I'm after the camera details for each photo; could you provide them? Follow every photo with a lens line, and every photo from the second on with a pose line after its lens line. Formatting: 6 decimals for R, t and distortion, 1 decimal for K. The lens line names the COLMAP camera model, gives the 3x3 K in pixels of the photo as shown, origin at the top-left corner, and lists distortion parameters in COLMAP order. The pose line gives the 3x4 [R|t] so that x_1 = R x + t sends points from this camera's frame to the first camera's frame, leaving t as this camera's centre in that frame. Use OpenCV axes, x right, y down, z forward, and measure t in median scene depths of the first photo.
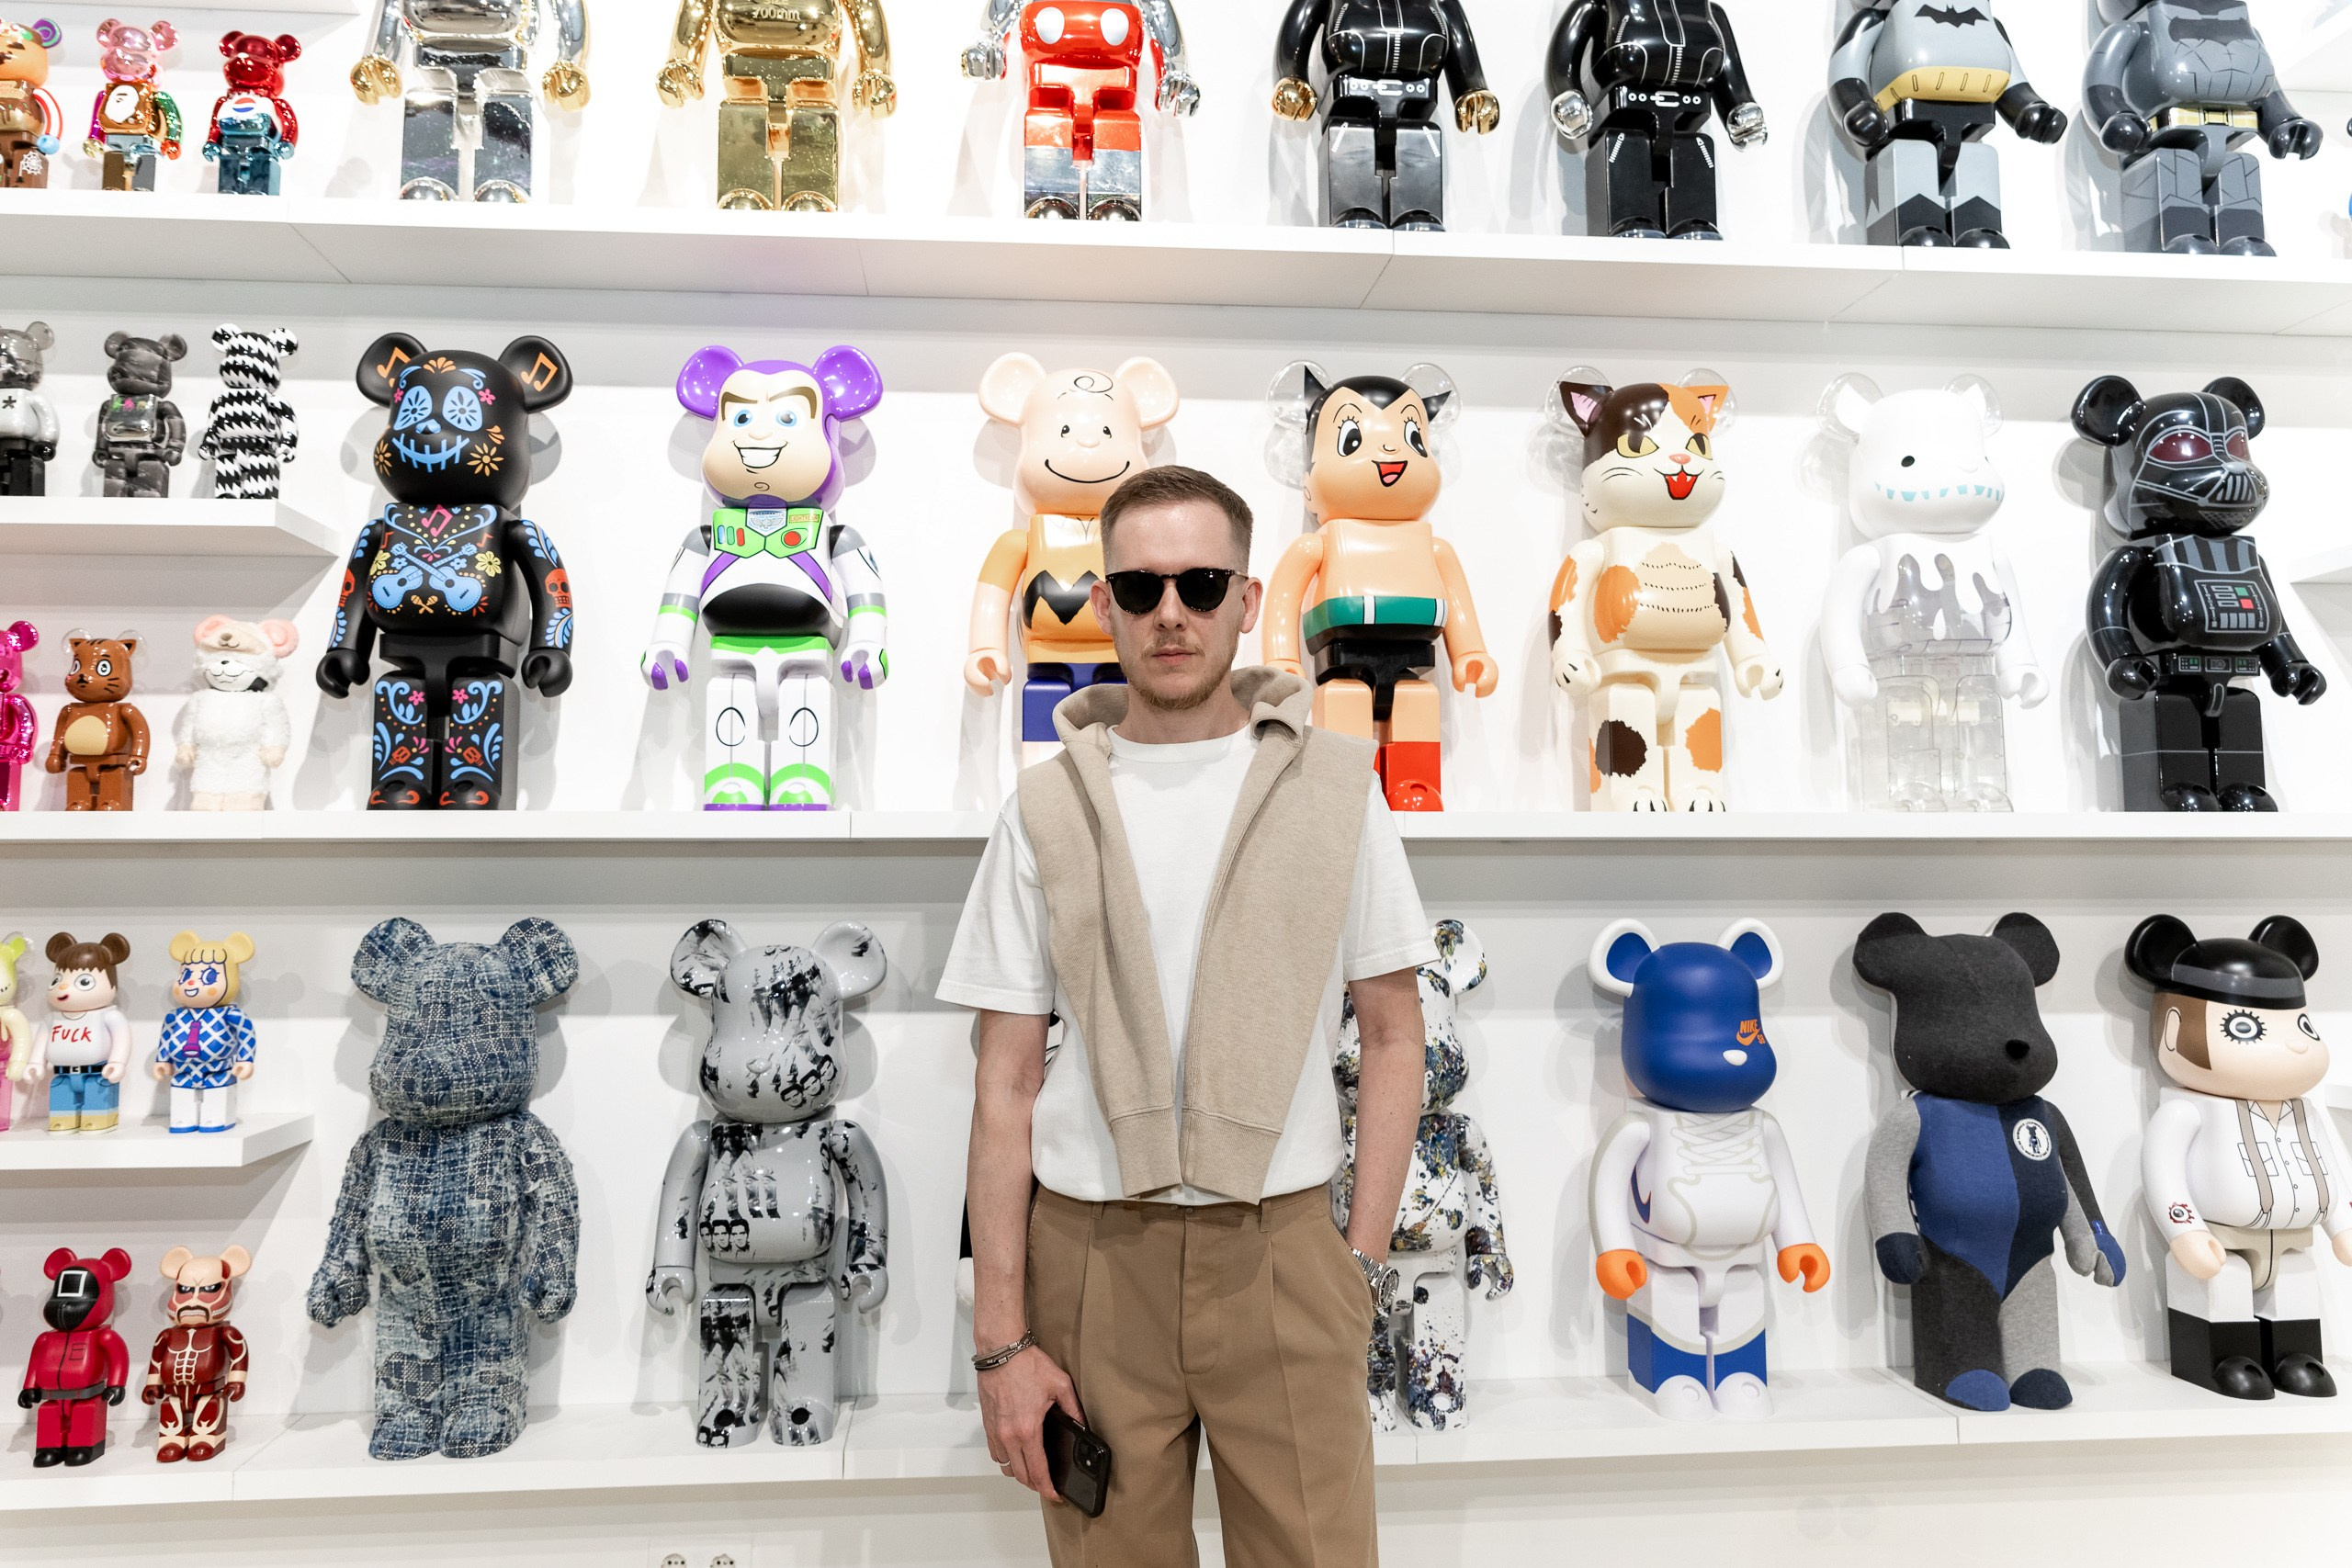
lens RADIAL K [[1579.6, 0, 1172.4], [0, 1579.6, 775.3], [0, 0, 1]] dist [0.019560, -0.003705]
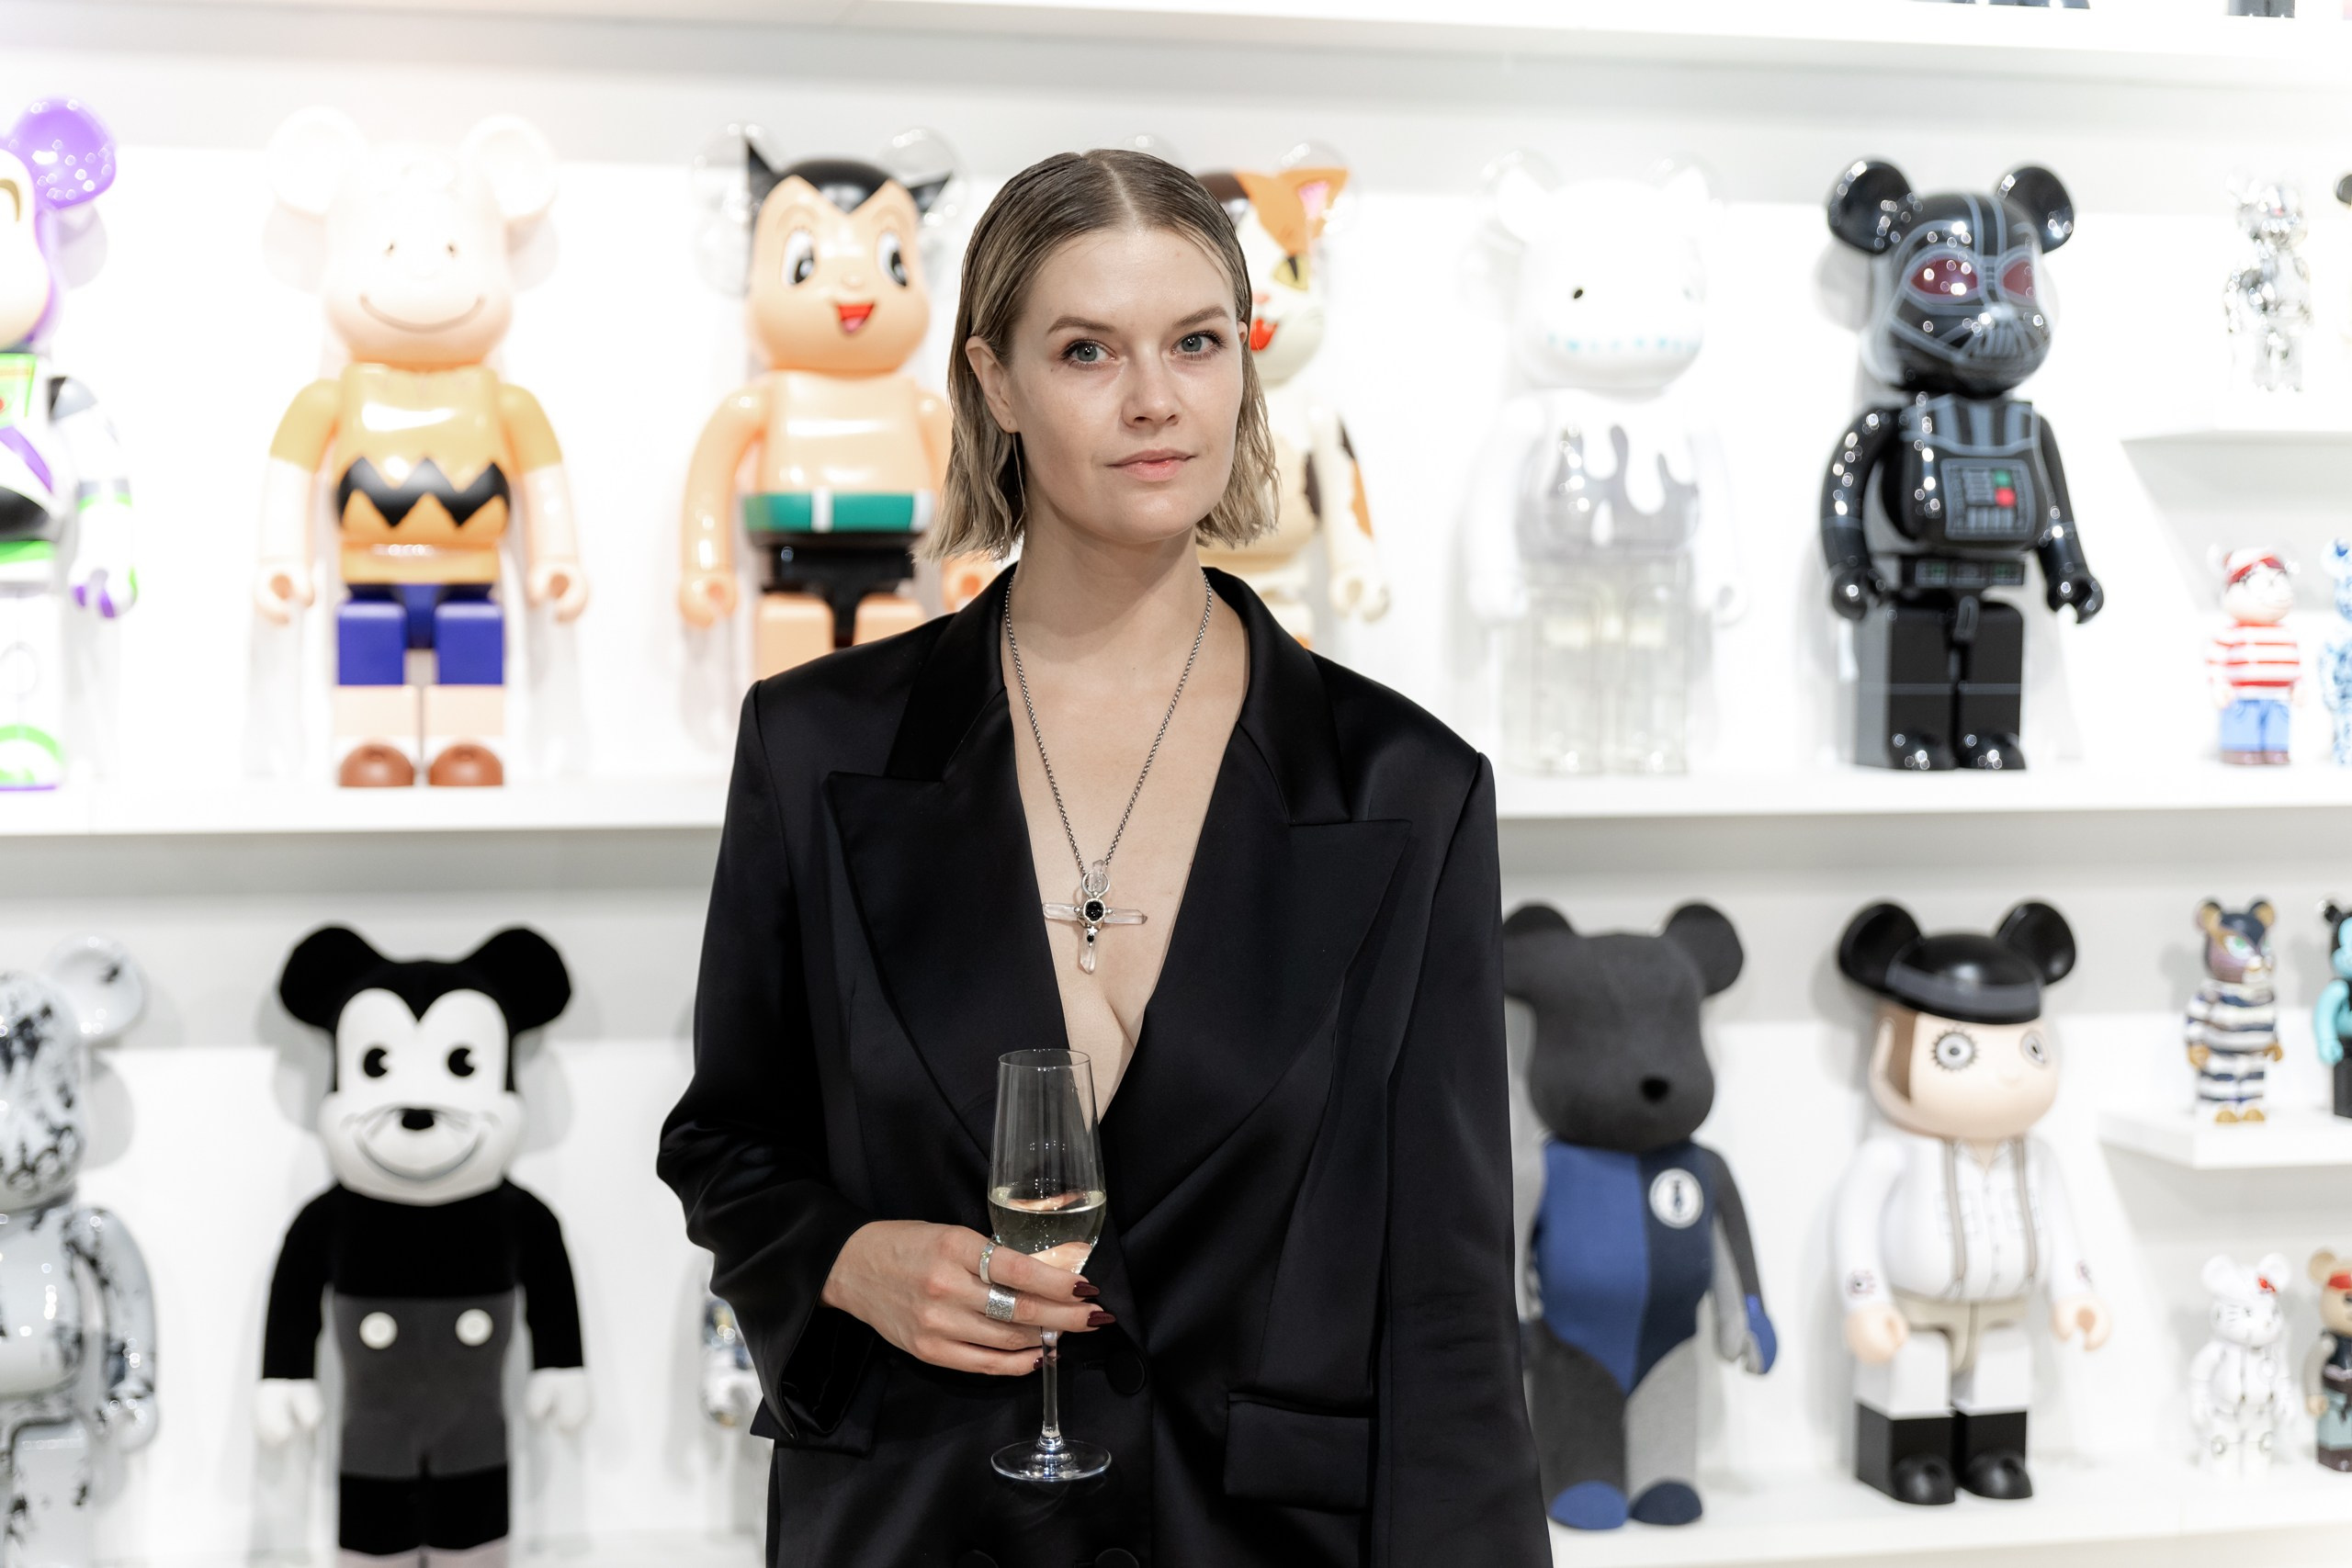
lens RADIAL K [[3287.8, 0, 1179.9], [0, 3287.8, 786.5], [0, 0, 1]] dist [0.024075, 0.000000]
pose [[0.991077, 0.001694, 0.133279, 0.083197], [-0.021787, 0.988529, 0.149451, -0.201477], [-0.131497, -0.151021, 0.979745, -0.506230]]
